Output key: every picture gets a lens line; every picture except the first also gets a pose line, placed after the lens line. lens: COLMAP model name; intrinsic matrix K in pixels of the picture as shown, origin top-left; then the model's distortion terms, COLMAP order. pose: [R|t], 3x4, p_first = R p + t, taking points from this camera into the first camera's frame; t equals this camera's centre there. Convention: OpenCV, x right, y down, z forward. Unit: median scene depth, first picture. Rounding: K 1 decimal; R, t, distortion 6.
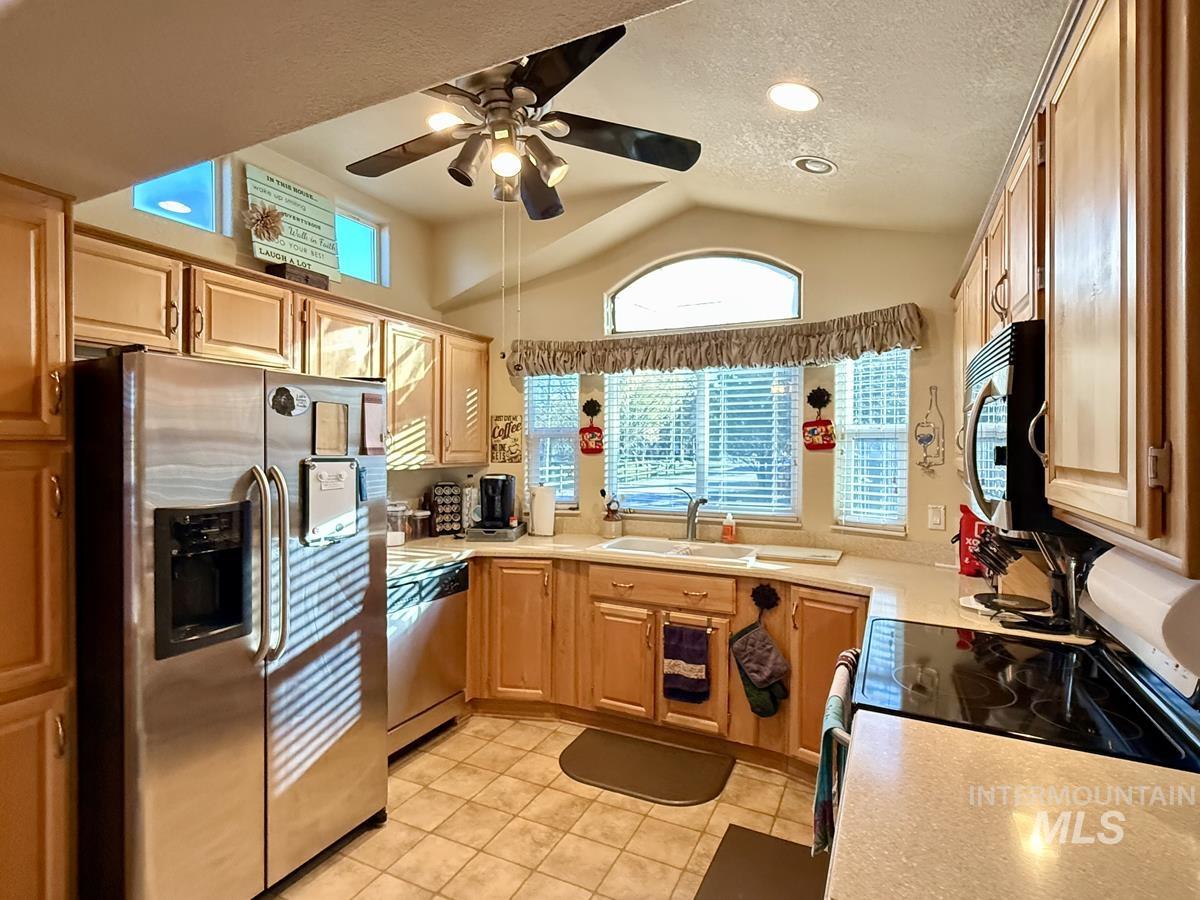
lens RADIAL K [[594.3, 0, 600.0], [0, 594.3, 450.0], [0, 0, 1]] dist [-0.004815, -0.000001]
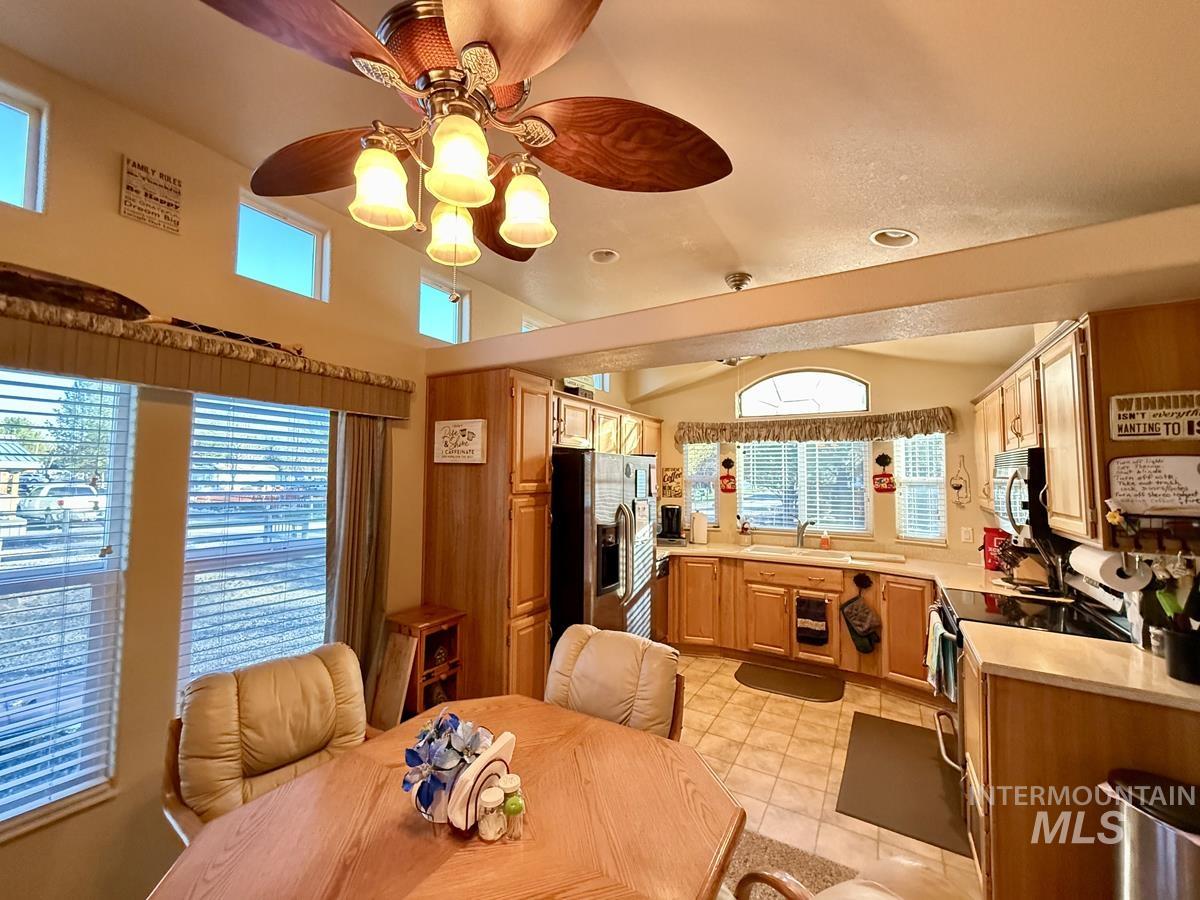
lens RADIAL K [[476.1, 0, 600.0], [0, 476.1, 450.0], [0, 0, 1]] dist [-0.000295, -0.000216]
pose [[0.996894, -0.000703, -0.078755, -0.330045], [-0.004178, 0.998080, -0.061795, -0.034236], [0.078647, 0.061932, 0.994977, -0.392326]]
